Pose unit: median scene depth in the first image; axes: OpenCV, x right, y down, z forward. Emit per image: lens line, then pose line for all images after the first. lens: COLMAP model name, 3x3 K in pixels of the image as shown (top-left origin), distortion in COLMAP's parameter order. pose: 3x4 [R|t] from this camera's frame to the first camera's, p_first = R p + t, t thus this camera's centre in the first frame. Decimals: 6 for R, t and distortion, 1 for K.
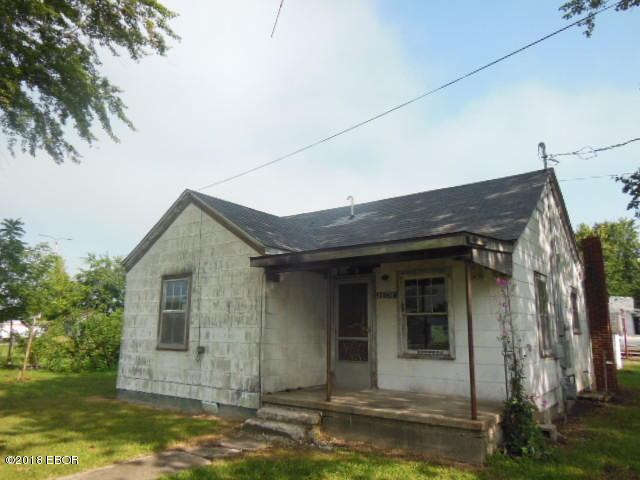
lens RADIAL K [[461.7, 0, 319.6], [0, 461.7, 242.7], [0, 0, 1]] dist [-0.005608, 0.030439]
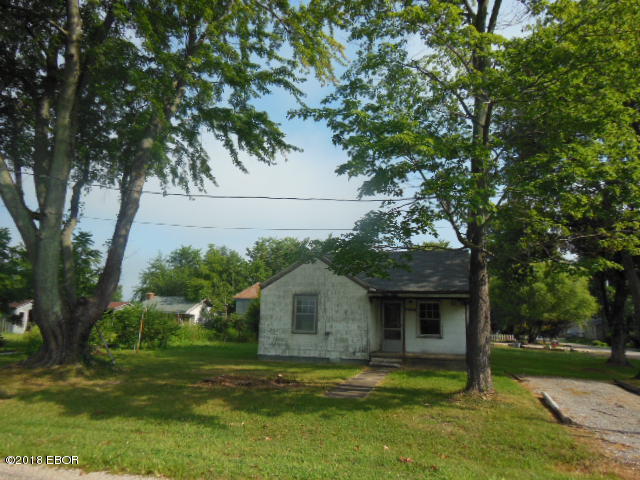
lens RADIAL K [[461.7, 0, 325.0], [0, 461.7, 241.7], [0, 0, 1]] dist [-0.005608, 0.030439]
pose [[0.933449, 0.081076, 0.349426, -0.976011], [-0.087500, 0.996161, 0.002610, -0.169992], [-0.347873, -0.033011, 0.936960, -0.863551]]
